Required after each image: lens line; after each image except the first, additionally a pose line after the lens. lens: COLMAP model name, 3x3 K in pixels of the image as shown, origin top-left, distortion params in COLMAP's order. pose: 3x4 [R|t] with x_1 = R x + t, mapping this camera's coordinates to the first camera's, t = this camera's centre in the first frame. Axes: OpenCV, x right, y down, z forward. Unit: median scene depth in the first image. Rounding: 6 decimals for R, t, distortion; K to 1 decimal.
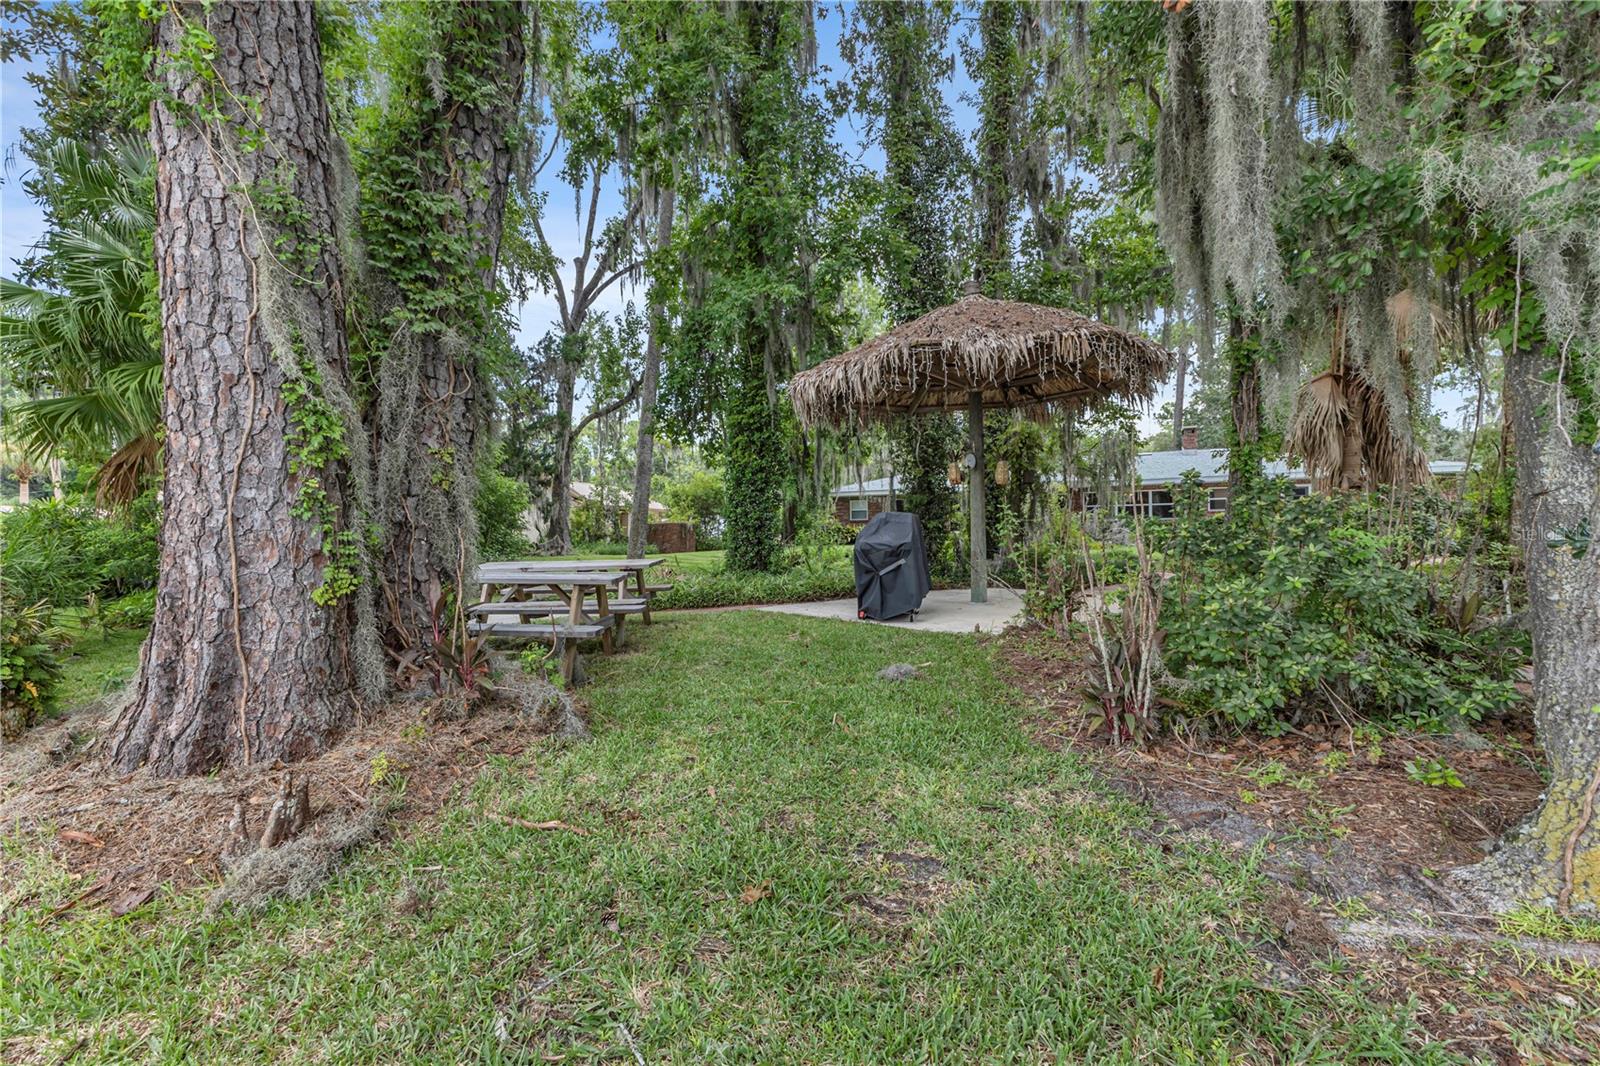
lens RADIAL K [[677.9, 0, 796.6], [0, 677.9, 536.7], [0, 0, 1]] dist [0.009012, -0.004410]
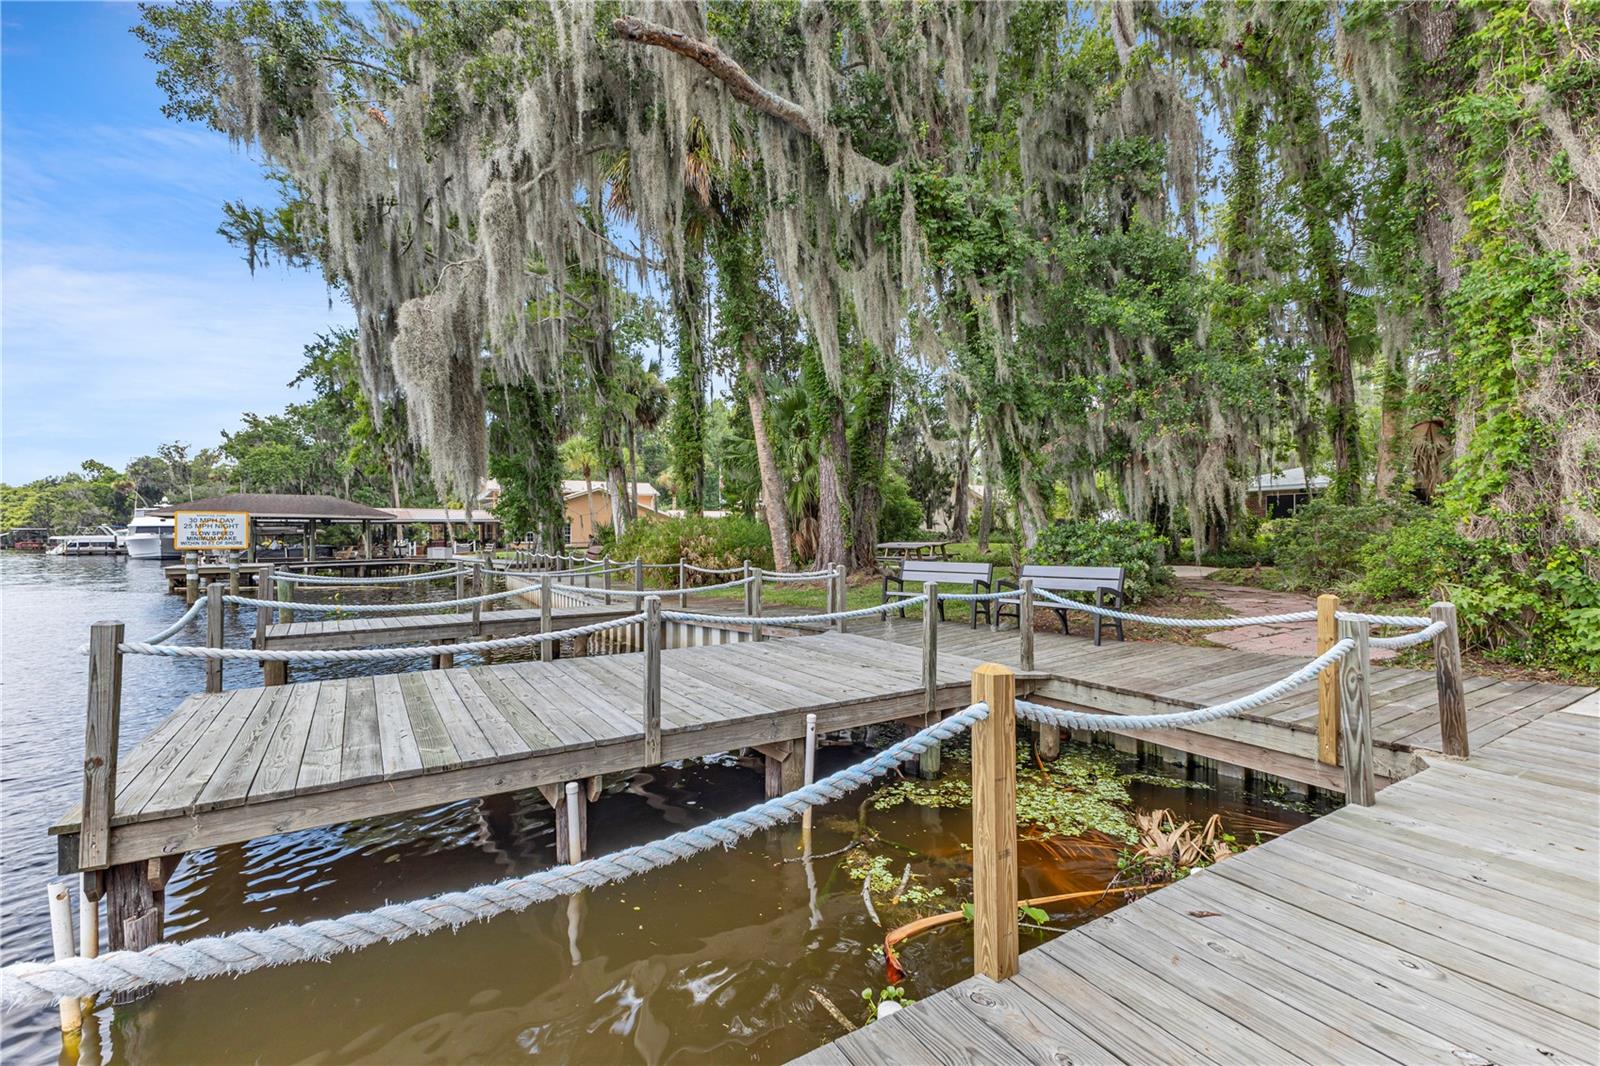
lens RADIAL K [[677.9, 0, 796.6], [0, 677.9, 536.7], [0, 0, 1]] dist [0.009012, -0.004410]
pose [[0.810798, 0.008695, -0.585261, 0.437060], [-0.000319, 0.999896, 0.014413, -0.012142], [0.585326, -0.011499, 0.810717, -0.737958]]
